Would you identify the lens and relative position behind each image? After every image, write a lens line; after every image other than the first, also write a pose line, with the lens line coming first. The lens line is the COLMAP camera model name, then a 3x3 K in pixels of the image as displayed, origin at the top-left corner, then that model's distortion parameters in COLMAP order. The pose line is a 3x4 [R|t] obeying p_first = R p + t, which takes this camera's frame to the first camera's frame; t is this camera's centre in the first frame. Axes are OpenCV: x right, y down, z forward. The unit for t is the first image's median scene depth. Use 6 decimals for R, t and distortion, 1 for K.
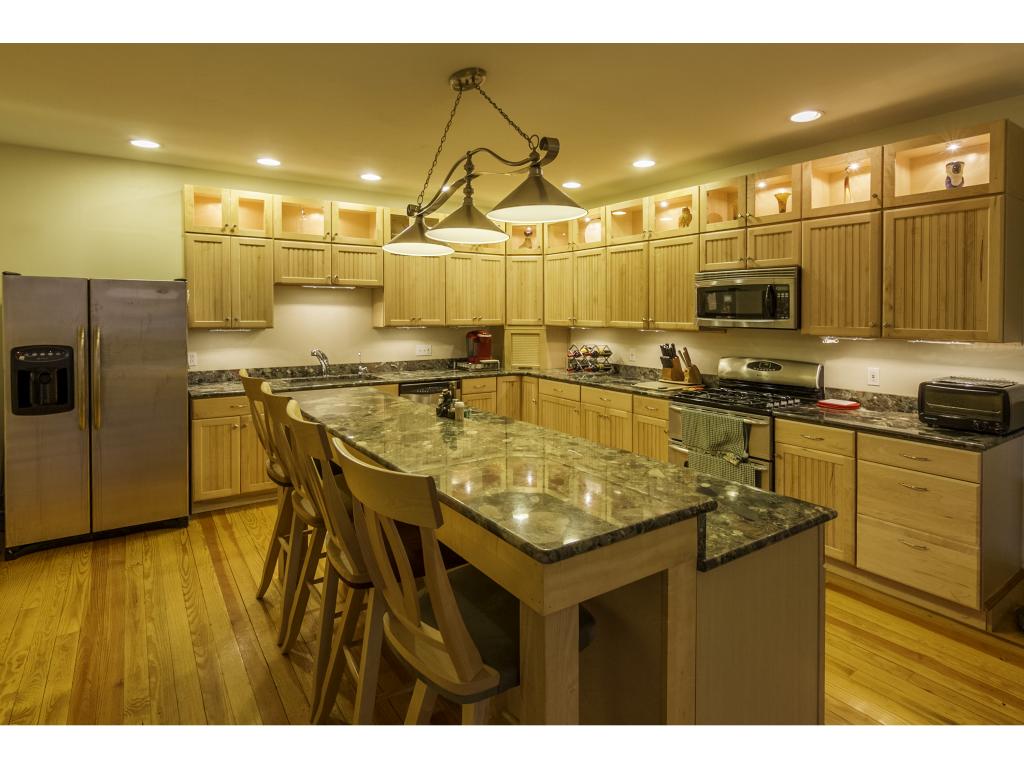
lens RADIAL K [[524.2, 0, 537.9], [0, 524.2, 286.6], [0, 0, 1]] dist [0.009282, 0.001110]
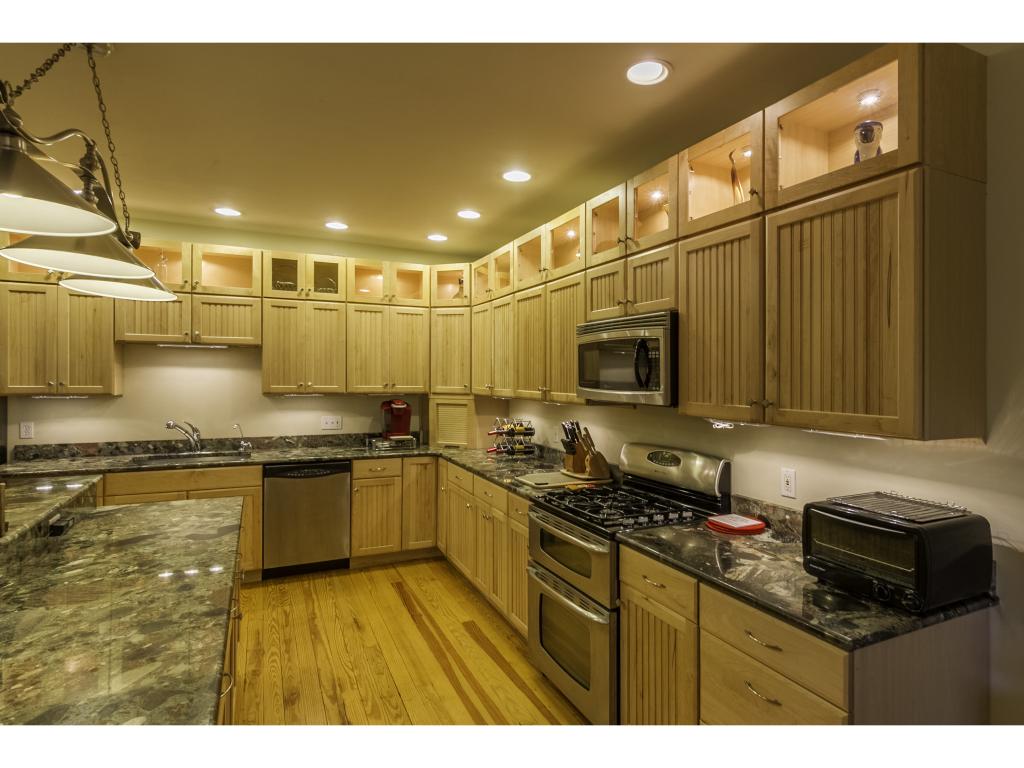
lens RADIAL K [[552.1, 0, 571.1], [0, 552.1, 339.4], [0, 0, 1]] dist [0.005816, 0.000672]
pose [[0.991289, -0.002762, -0.131674, 0.396766], [0.000144, 0.999802, -0.019891, 0.009981], [0.131703, 0.019699, 0.991094, 0.257999]]
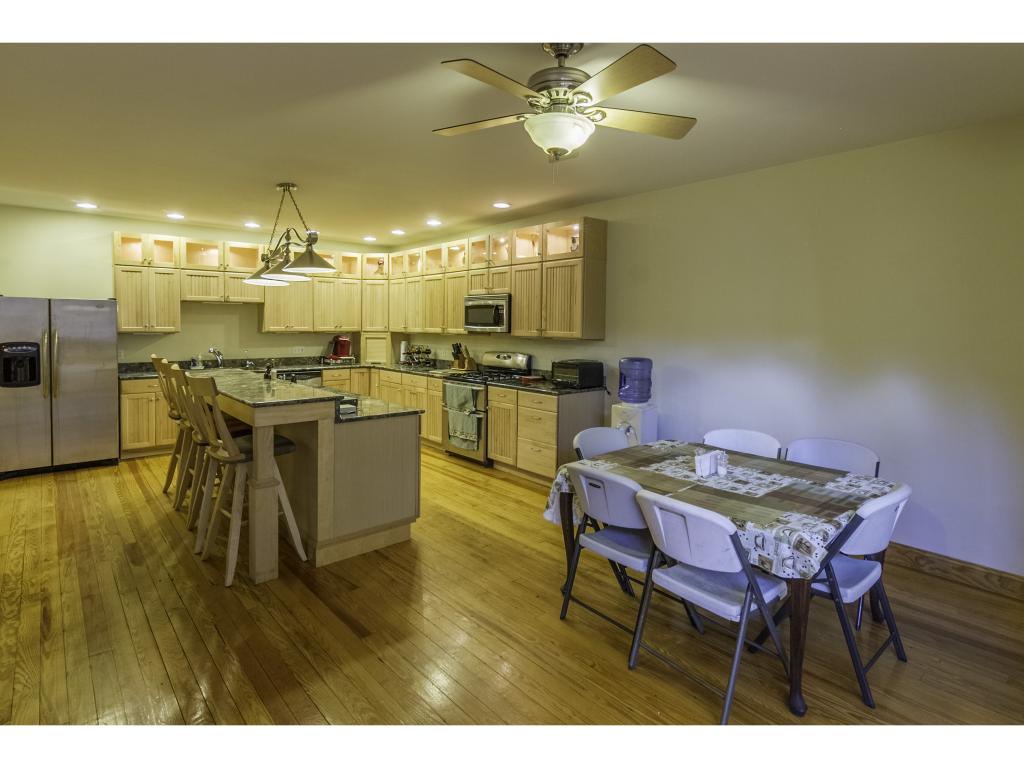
lens RADIAL K [[524.2, 0, 503.1], [0, 524.2, 304.0], [0, 0, 1]] dist [0.009282, 0.001110]
pose [[0.998563, 0.005239, 0.053340, 0.335971], [-0.005902, 0.999907, 0.012285, -0.022917], [-0.053271, -0.012582, 0.998501, -0.533249]]
